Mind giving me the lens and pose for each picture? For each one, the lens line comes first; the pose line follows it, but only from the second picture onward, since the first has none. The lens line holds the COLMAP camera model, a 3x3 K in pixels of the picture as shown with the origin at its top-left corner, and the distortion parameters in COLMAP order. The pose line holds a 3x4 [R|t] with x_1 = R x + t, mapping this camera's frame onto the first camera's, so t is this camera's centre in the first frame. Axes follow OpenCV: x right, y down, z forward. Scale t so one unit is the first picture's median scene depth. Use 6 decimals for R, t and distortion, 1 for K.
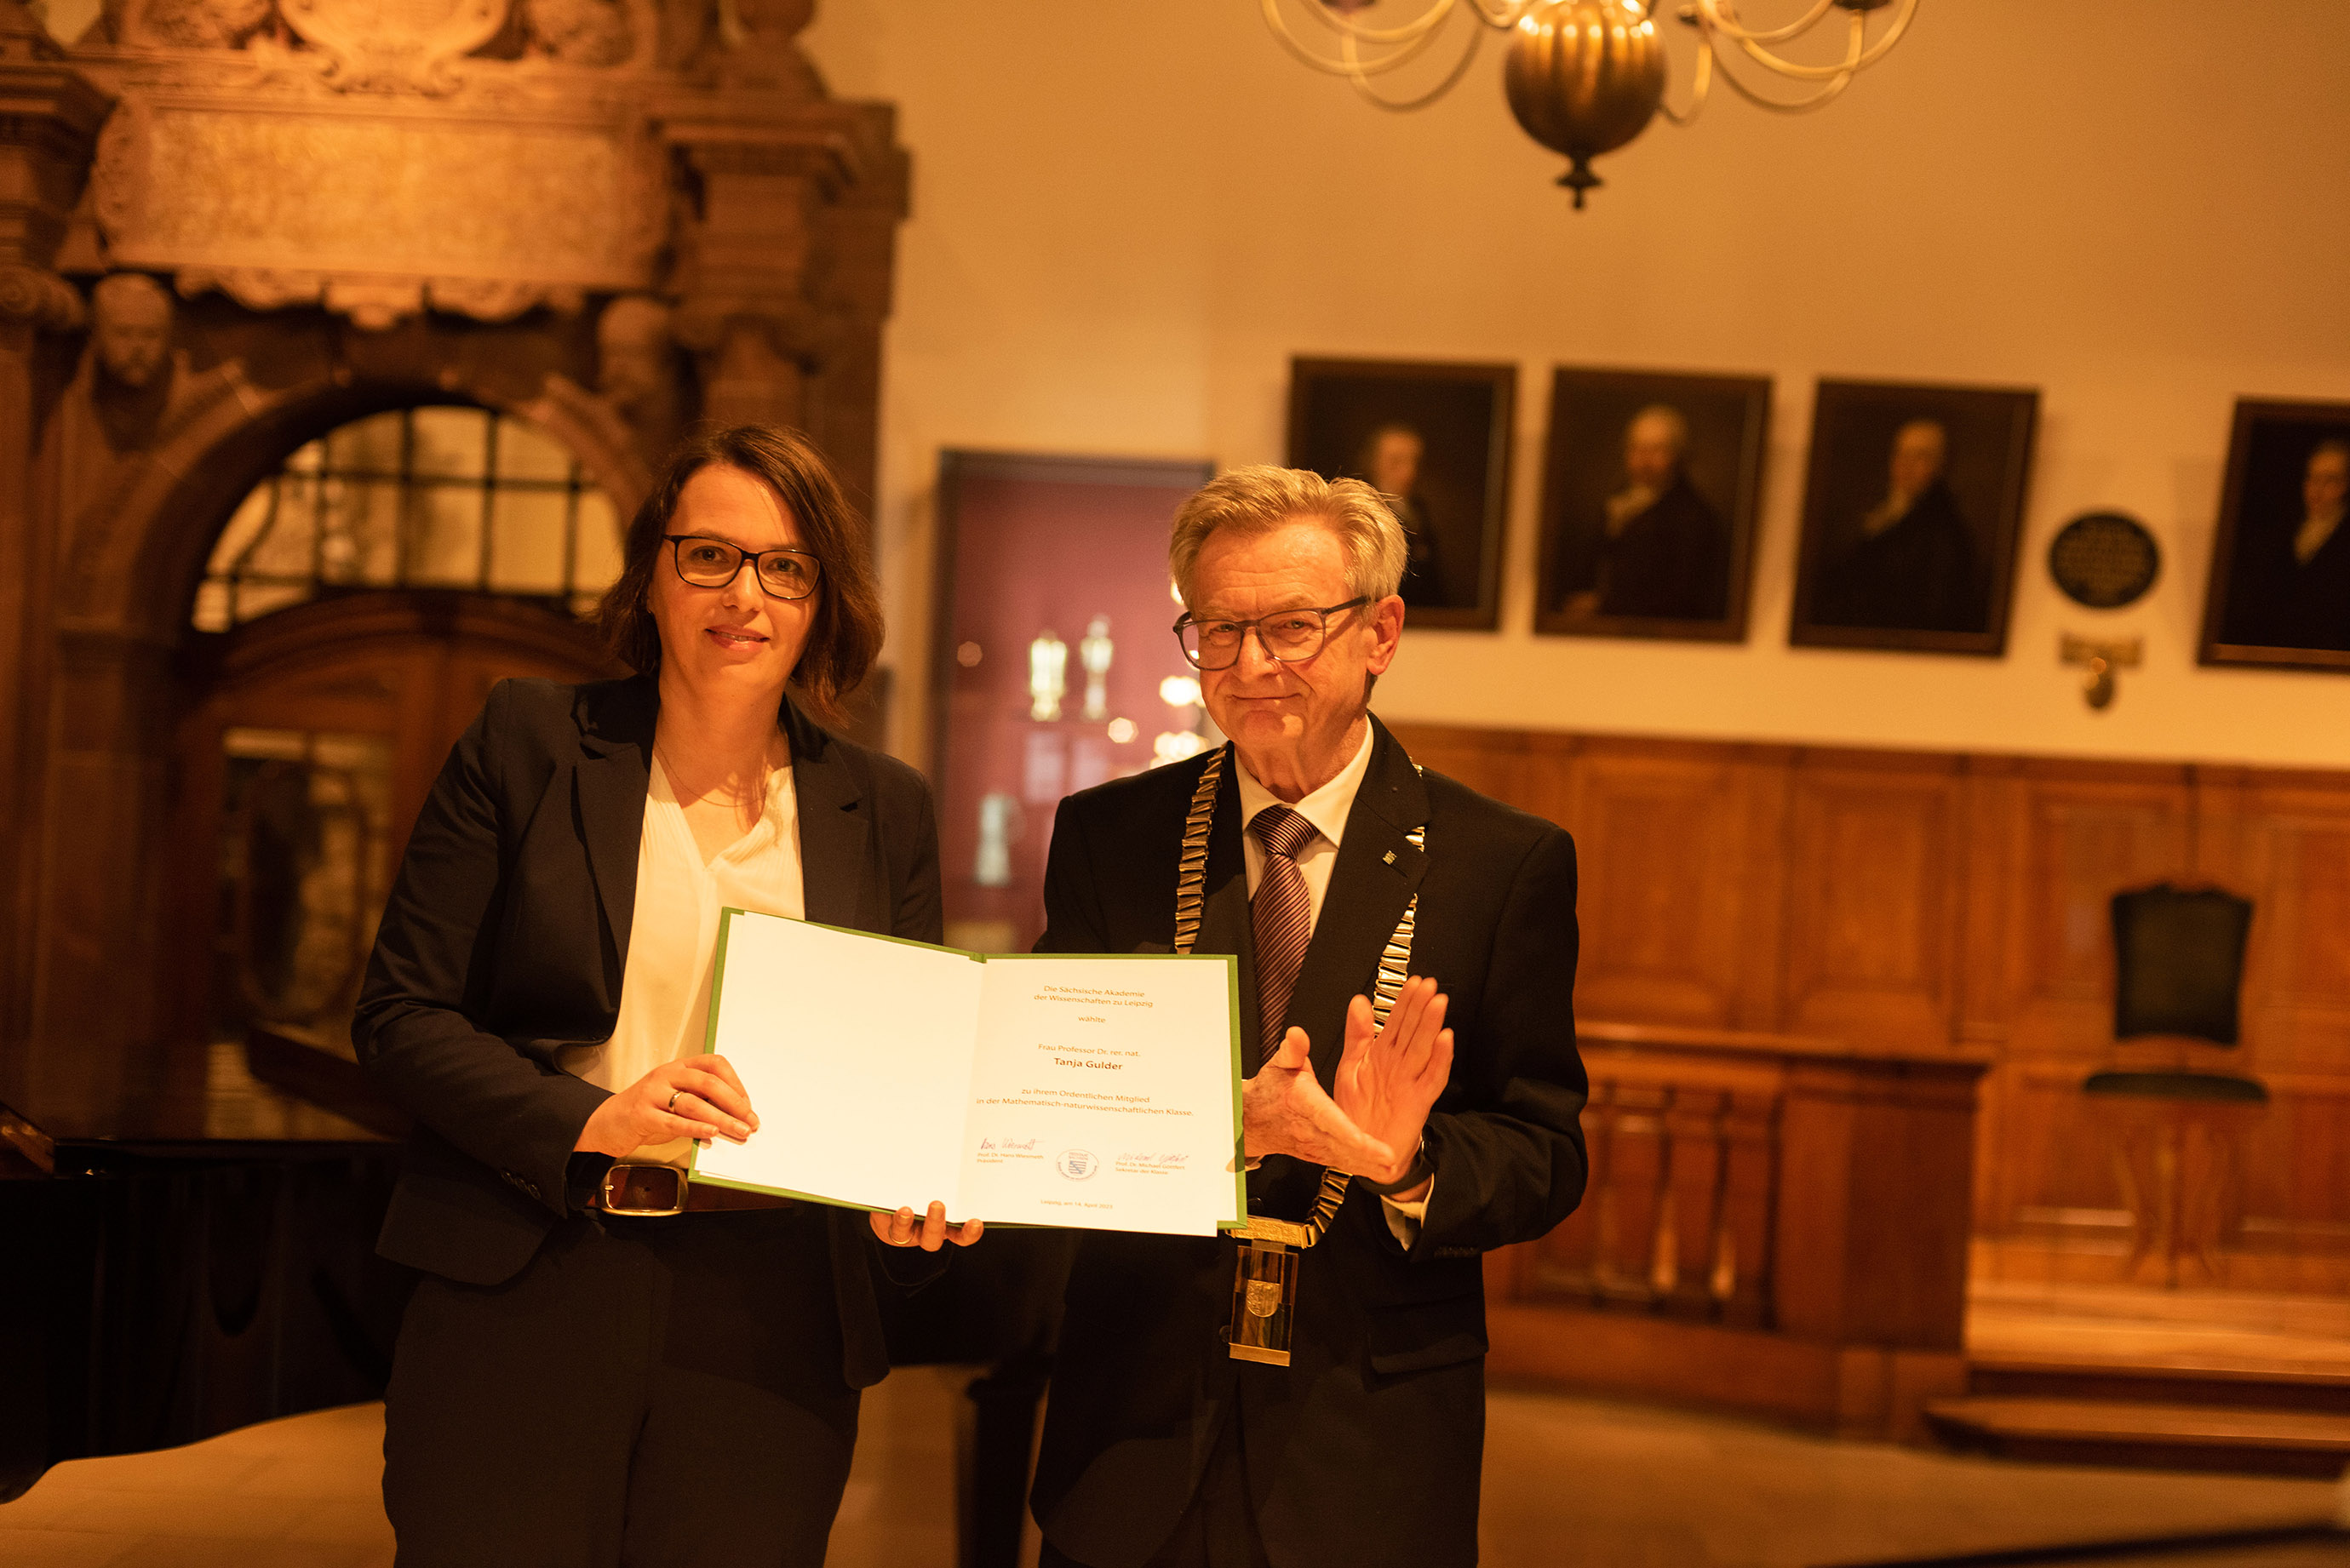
lens RADIAL K [[3366.8, 0, 1177.9], [0, 3366.8, 786.4], [0, 0, 1]] dist [0.012037, -0.144373]
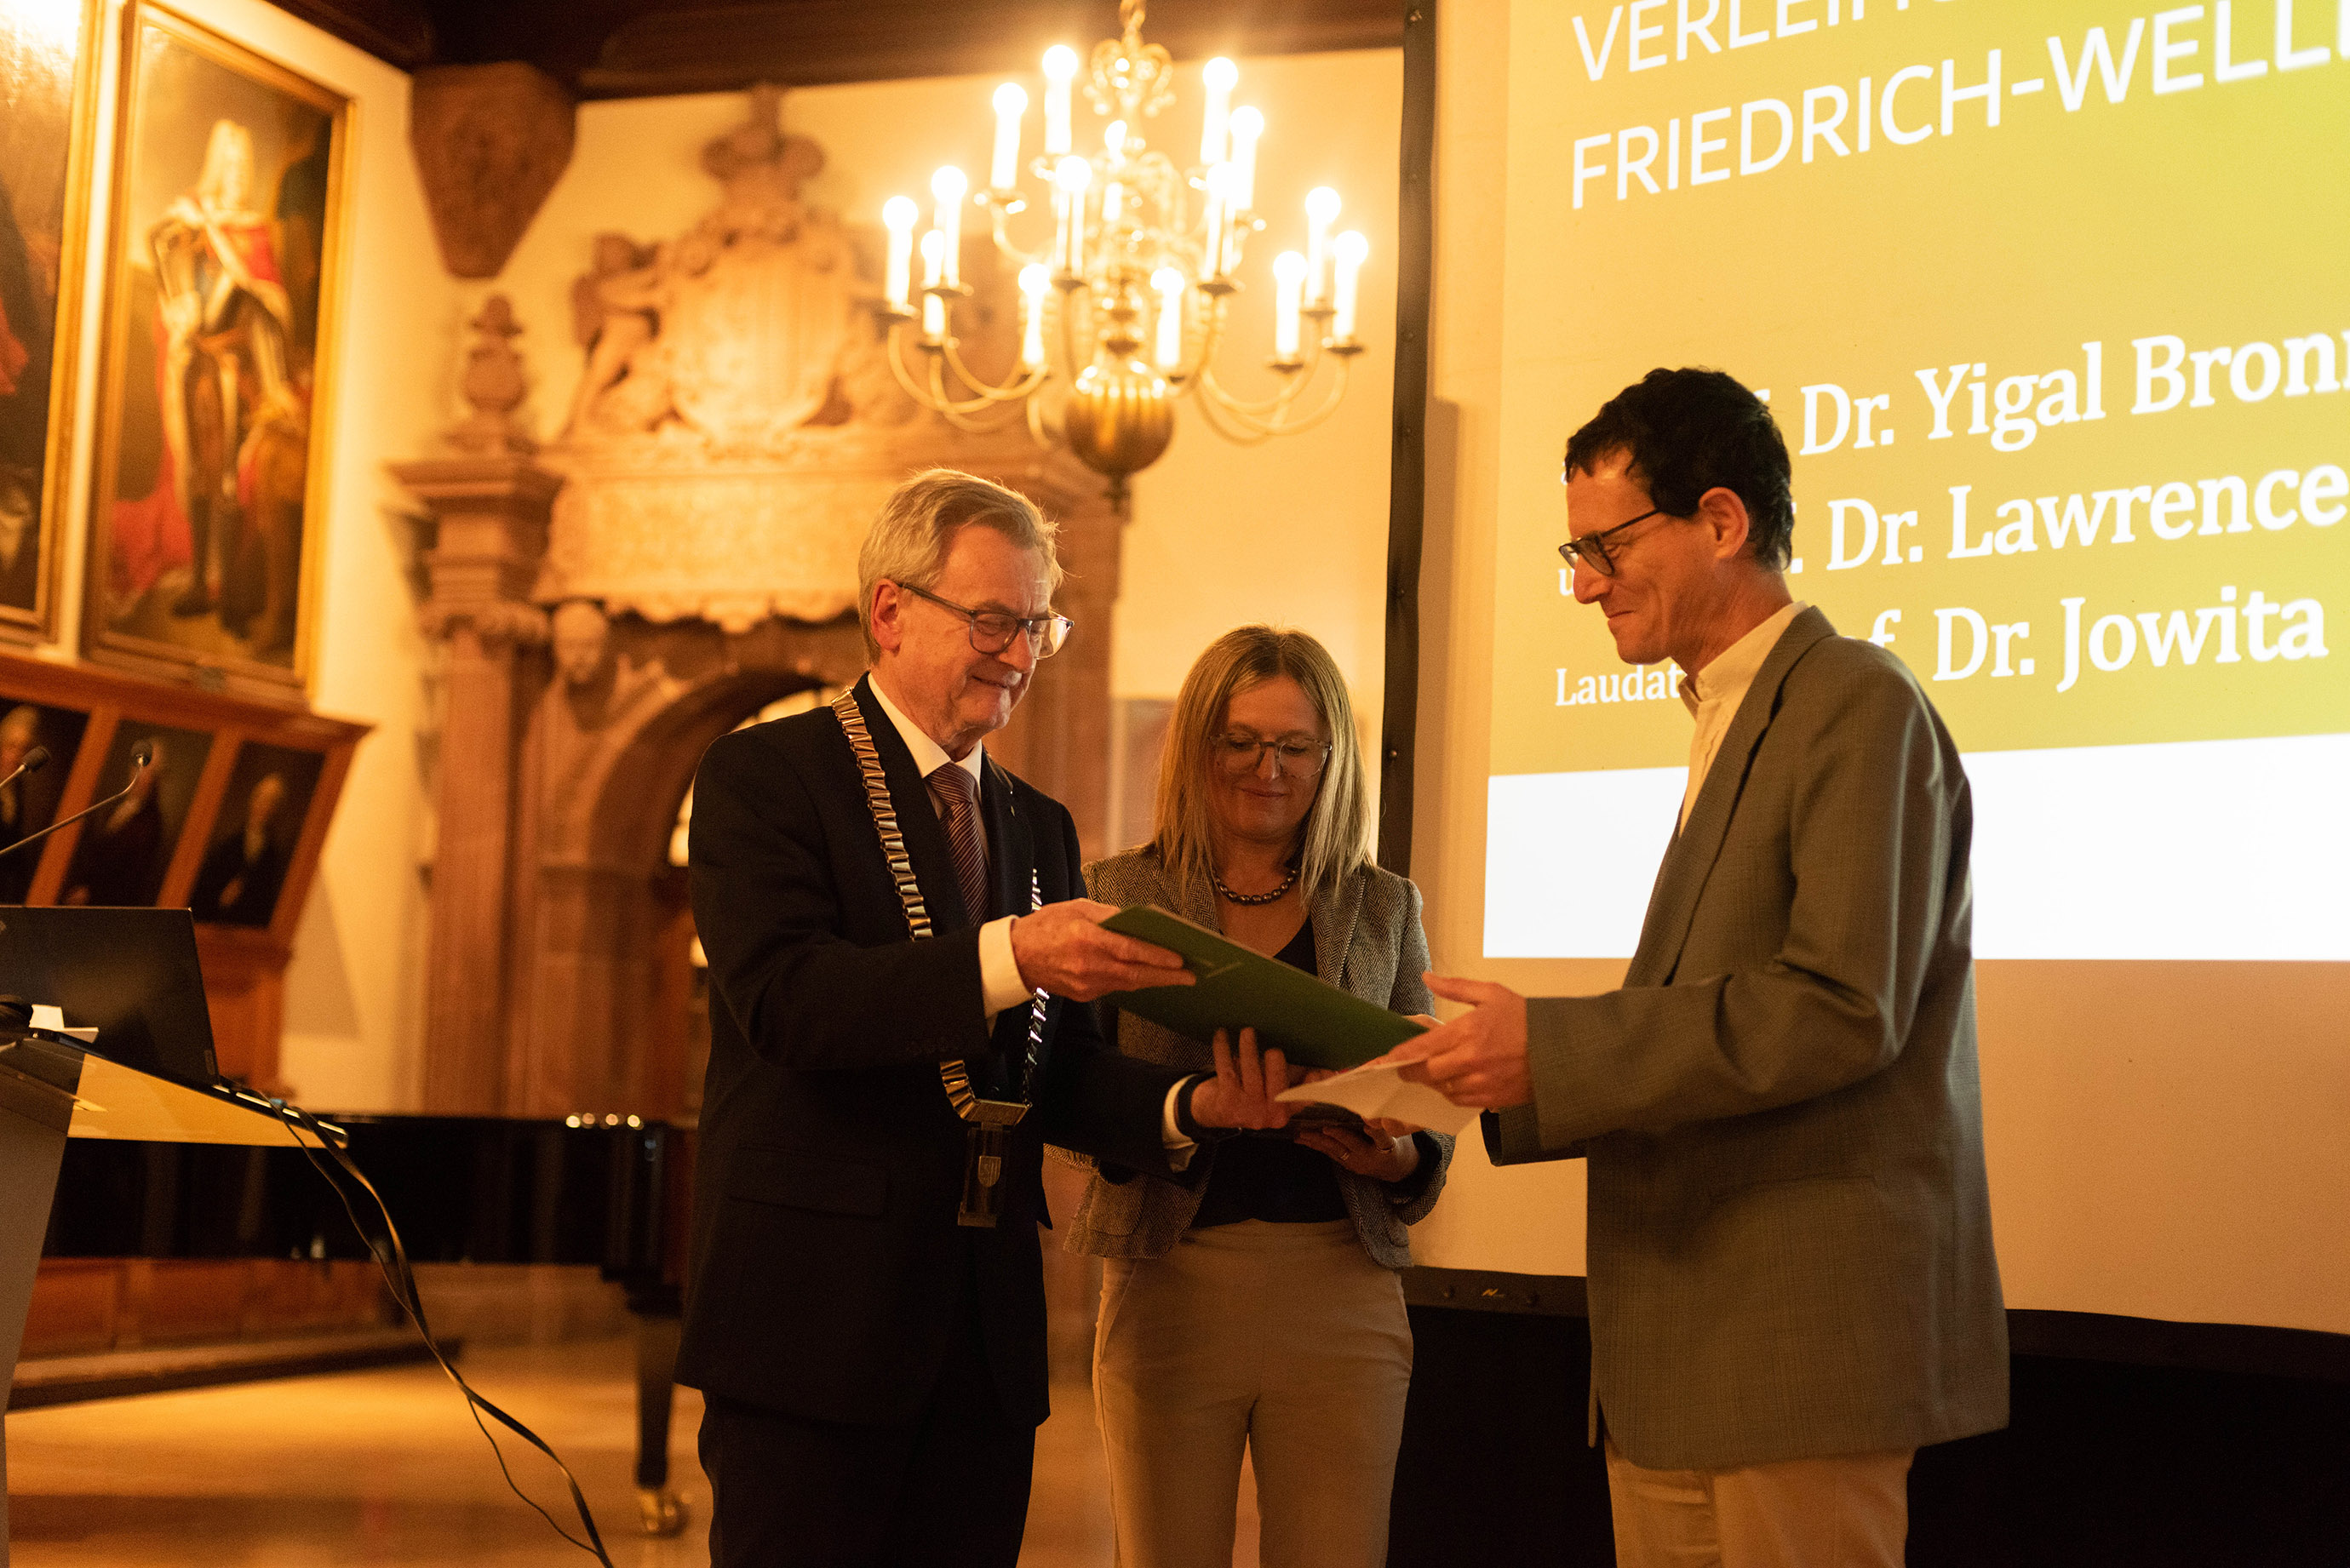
lens RADIAL K [[3366.8, 0, 1177.9], [0, 3366.8, 786.4], [0, 0, 1]] dist [0.012037, -0.144373]
pose [[0.945333, -0.041936, -0.323398, 0.358924], [0.016208, 0.996514, -0.081842, 0.038194], [0.325702, 0.072126, 0.942717, -0.205368]]
